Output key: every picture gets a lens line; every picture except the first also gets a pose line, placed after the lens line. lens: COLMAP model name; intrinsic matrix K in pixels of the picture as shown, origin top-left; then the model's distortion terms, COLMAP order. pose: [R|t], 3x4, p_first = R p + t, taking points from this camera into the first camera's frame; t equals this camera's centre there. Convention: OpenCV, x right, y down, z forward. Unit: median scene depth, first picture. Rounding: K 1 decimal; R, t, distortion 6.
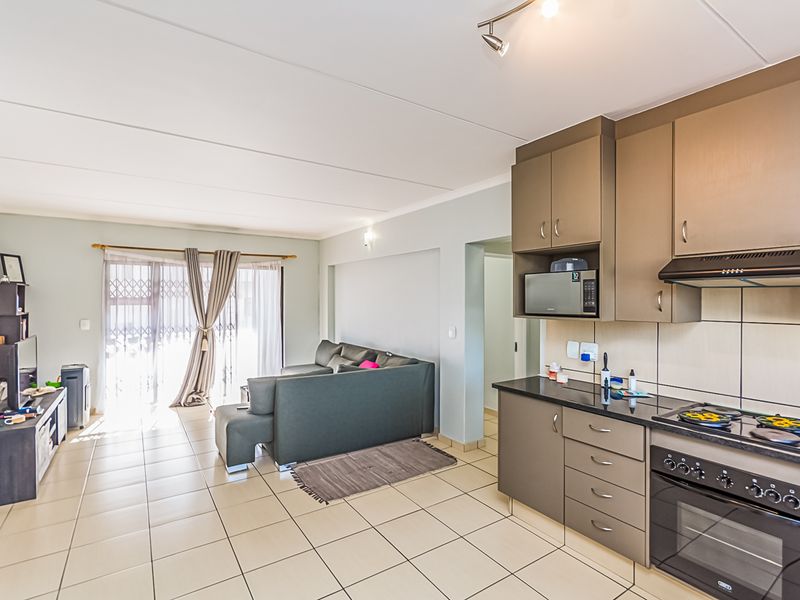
lens RADIAL K [[411.9, 0, 420.2], [0, 411.9, 301.3], [0, 0, 1]] dist [0.003180, -0.000466]
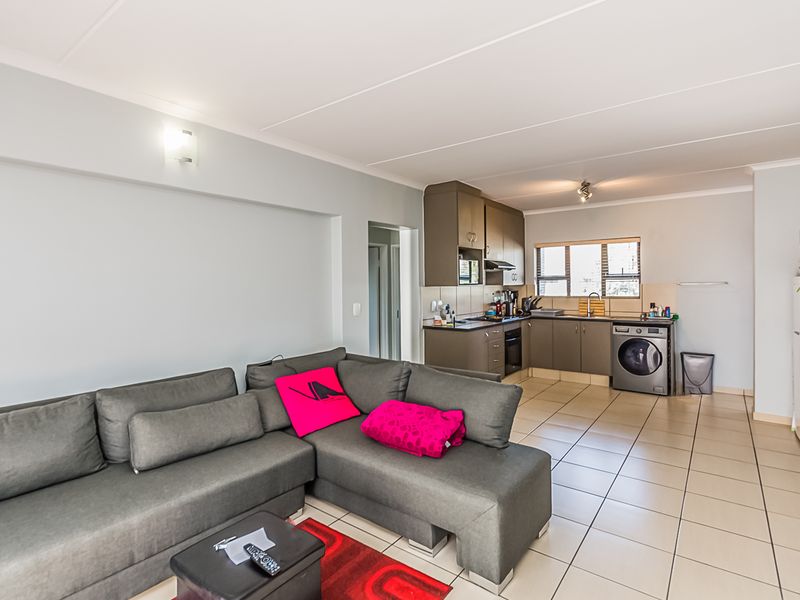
lens RADIAL K [[426.8, 0, 381.6], [0, 426.8, 287.5], [0, 0, 1]] dist [0.000782, 0.000382]
pose [[-0.283764, -0.006709, 0.958871, -0.778710], [0.018152, 0.999759, 0.012367, 0.011796], [-0.958722, 0.020915, -0.283574, 1.069566]]
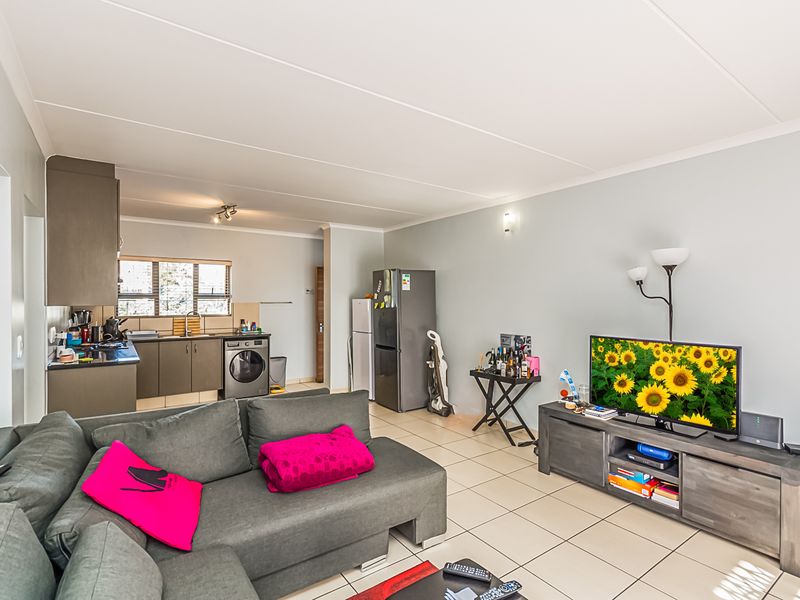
lens RADIAL K [[411.9, 0, 420.2], [0, 411.9, 301.3], [0, 0, 1]] dist [0.003180, -0.000466]
pose [[-0.999558, -0.002271, -0.029633, -0.389189], [-0.002627, 0.999925, 0.011963, 0.007291], [0.029603, 0.012036, -0.999489, 1.352962]]
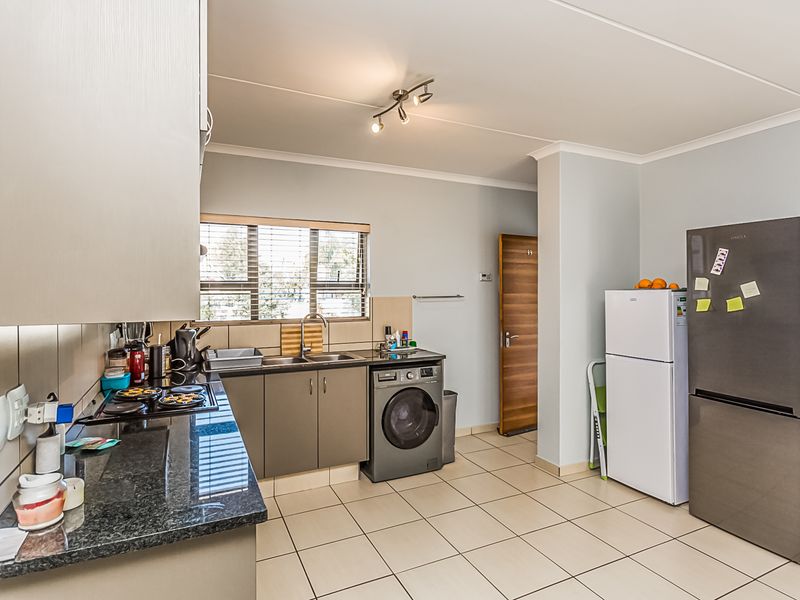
lens RADIAL K [[449.4, 0, 399.1], [0, 449.4, 287.8], [0, 0, 1]] dist [-0.022150, -0.000054]
pose [[-0.986260, 0.001051, 0.165195, -0.015420], [0.001901, 0.999986, 0.004985, 0.008402], [-0.165187, 0.005231, -0.986248, 0.819703]]
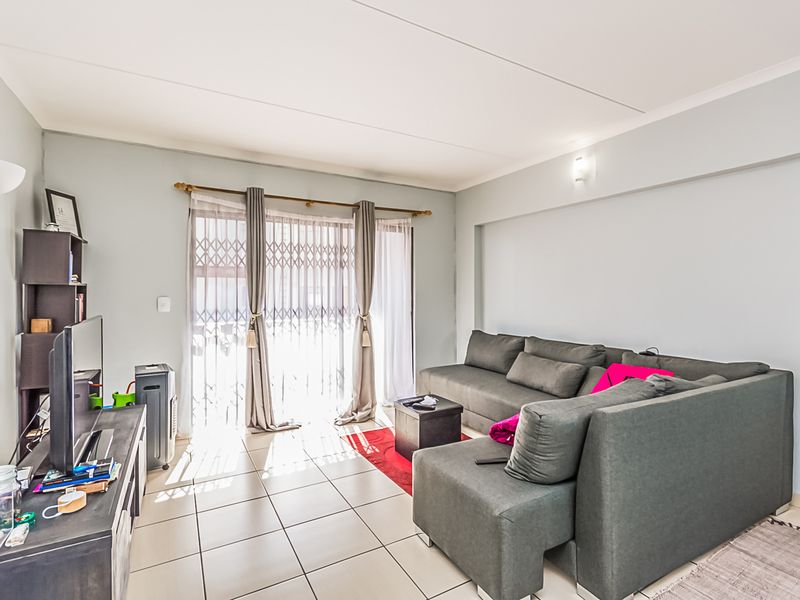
lens RADIAL K [[405.0, 0, 403.0], [0, 405.0, 293.0], [0, 0, 1]] dist [0.003329, 0.000523]
pose [[0.996136, -0.004193, -0.087724, -0.400079], [0.003855, 0.999984, -0.004029, 0.045801], [0.087740, 0.003676, 0.996137, 0.410777]]
